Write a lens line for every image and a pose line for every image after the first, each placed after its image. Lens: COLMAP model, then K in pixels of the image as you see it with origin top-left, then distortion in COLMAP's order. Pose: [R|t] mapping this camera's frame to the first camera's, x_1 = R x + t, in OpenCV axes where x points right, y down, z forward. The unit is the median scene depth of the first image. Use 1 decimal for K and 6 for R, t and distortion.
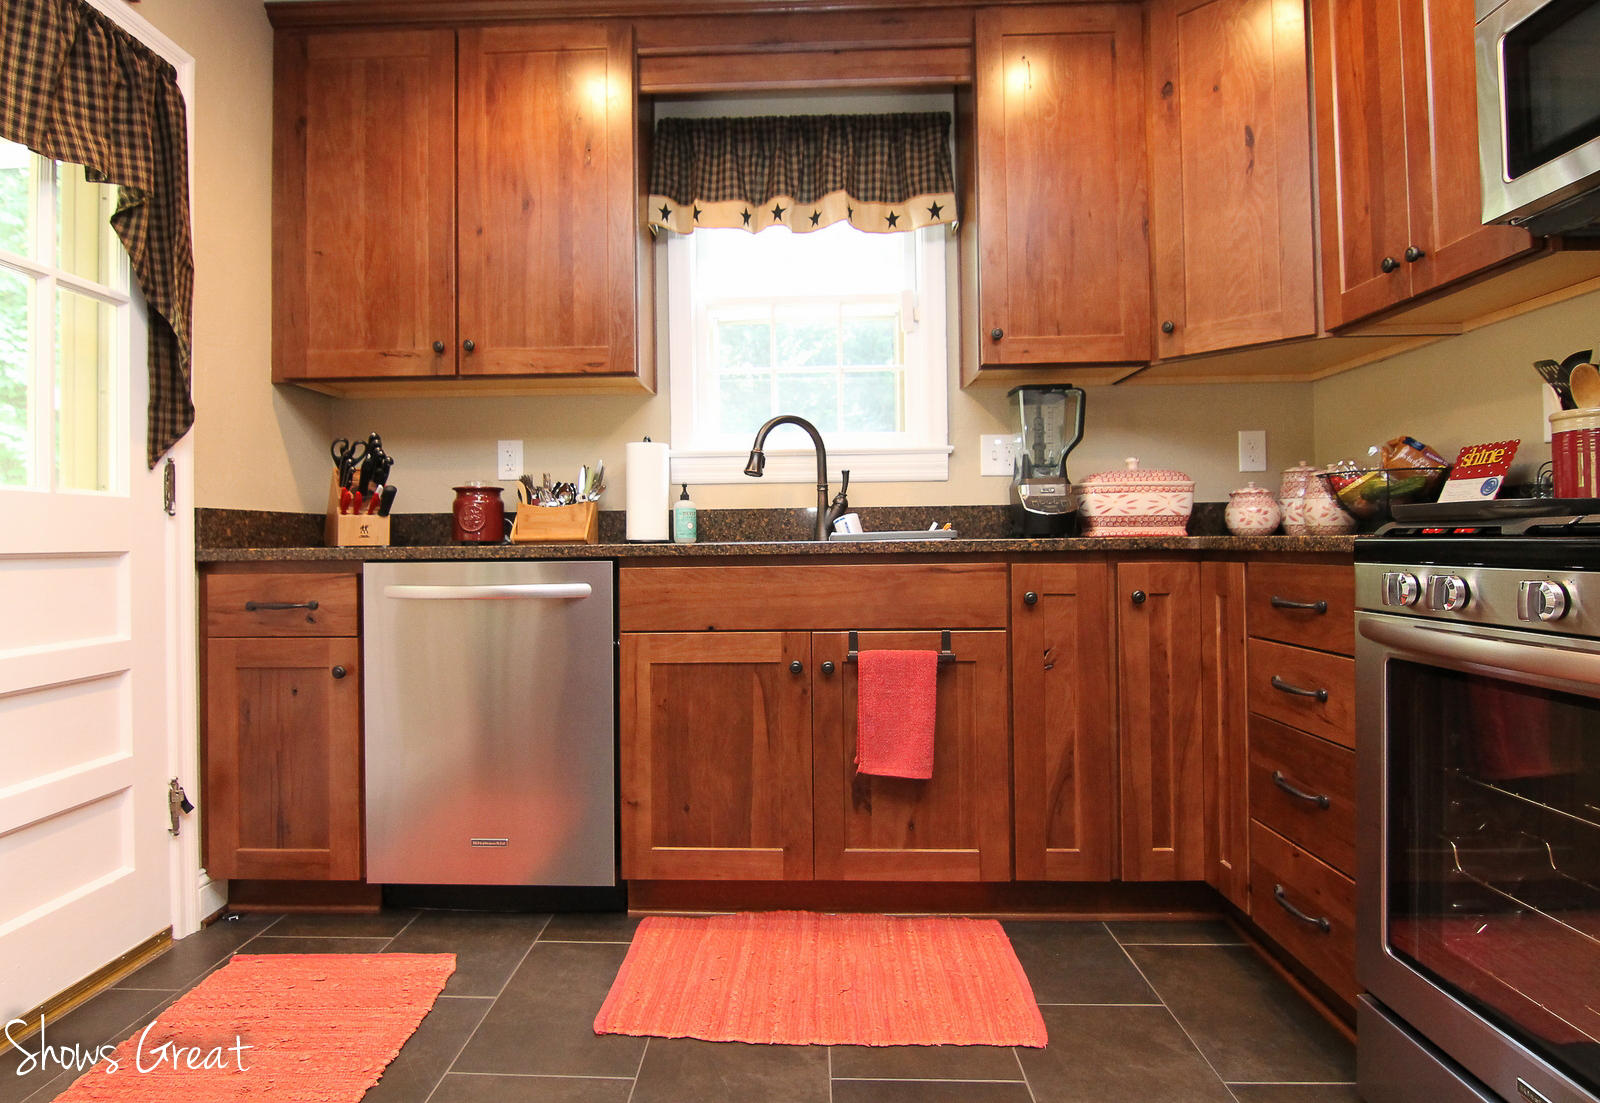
lens RADIAL K [[894.5, 0, 796.8], [0, 894.5, 538.4], [0, 0, 1]] dist [-0.005636, -0.010695]
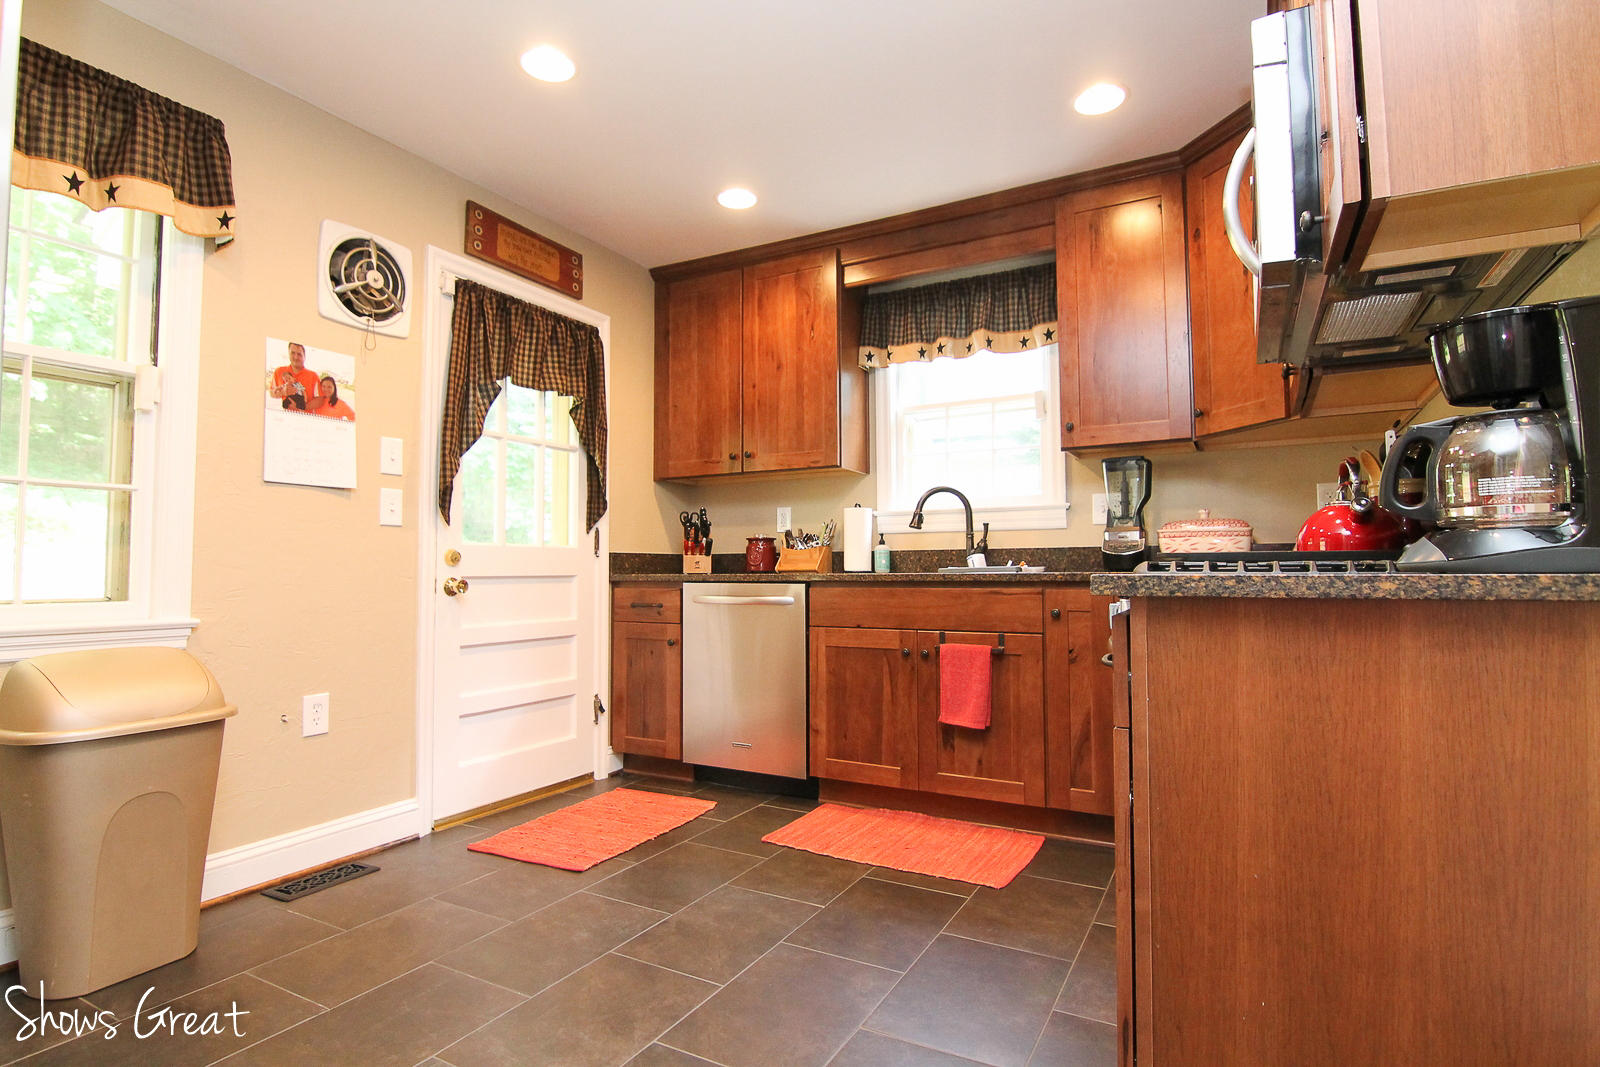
lens RADIAL K [[836.5, 0, 796.7], [0, 836.5, 539.3], [0, 0, 1]] dist [-0.000639, -0.008898]
pose [[0.888962, -0.009794, -0.457876, 0.475547], [-0.004647, 0.999527, -0.030402, -0.009788], [0.457958, 0.029154, 0.888496, -0.385568]]
